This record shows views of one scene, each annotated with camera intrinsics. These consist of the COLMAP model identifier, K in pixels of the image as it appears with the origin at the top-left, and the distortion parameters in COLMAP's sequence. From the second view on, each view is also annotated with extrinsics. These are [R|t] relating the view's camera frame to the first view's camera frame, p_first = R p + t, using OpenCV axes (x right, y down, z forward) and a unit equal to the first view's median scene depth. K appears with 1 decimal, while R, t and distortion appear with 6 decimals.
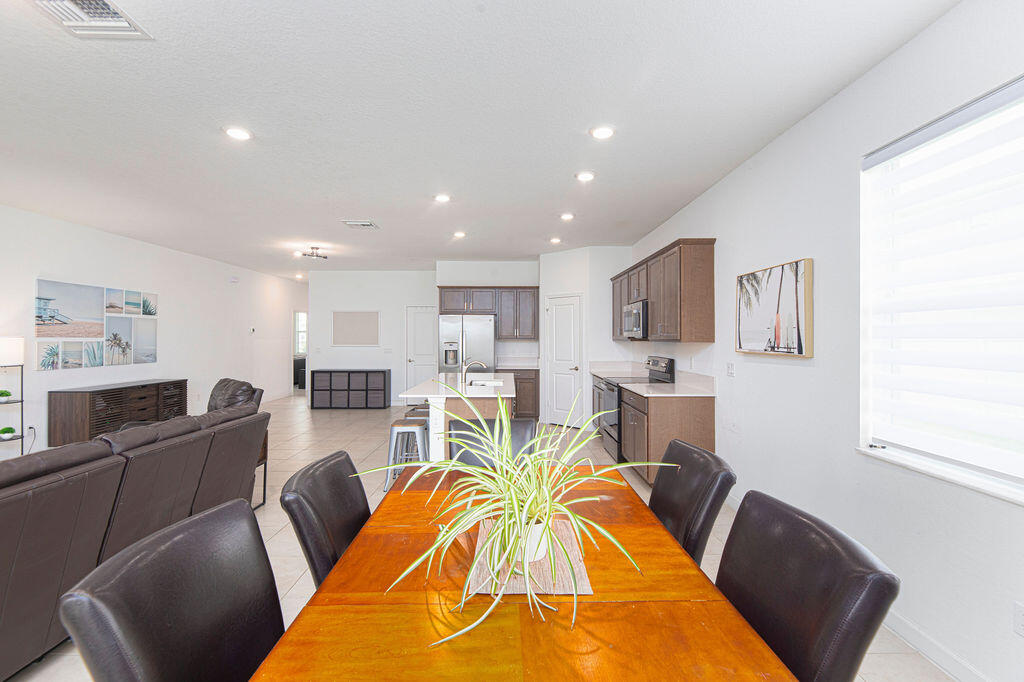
lens RADIAL K [[440.4, 0, 512.0], [0, 440.4, 339.1], [0, 0, 1]] dist [0.002080, 0.000154]
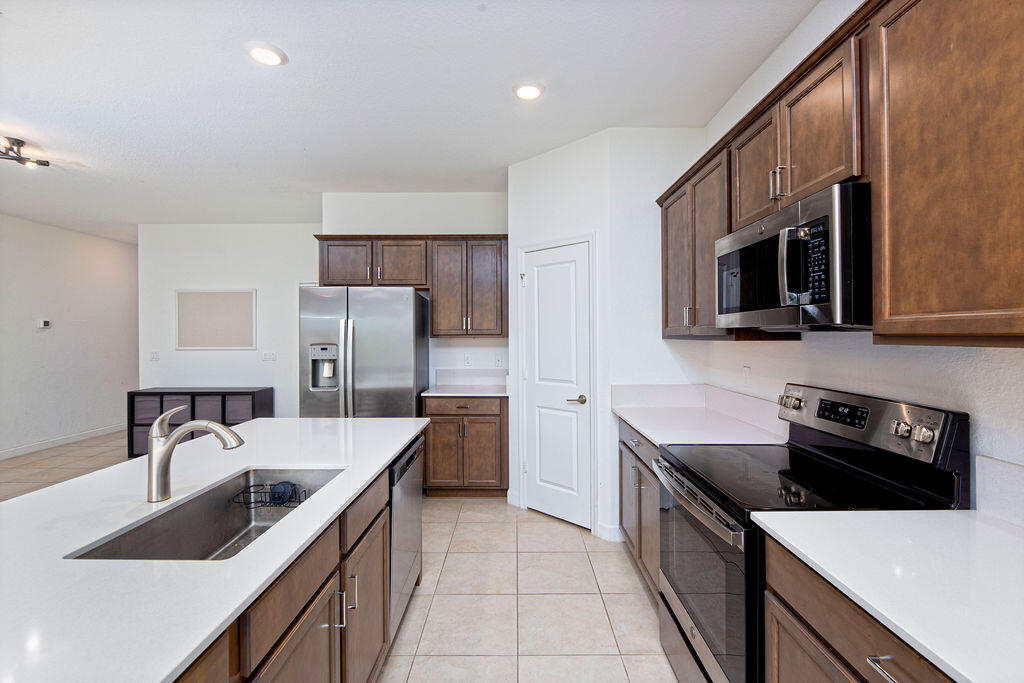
lens RADIAL K [[440.4, 0, 515.7], [0, 440.4, 338.4], [0, 0, 1]] dist [0.002080, 0.000154]
pose [[0.999833, -0.005715, -0.017382, 0.079755], [0.005747, 0.999982, 0.001781, 0.002442], [0.017372, -0.001881, 0.999847, 0.504105]]
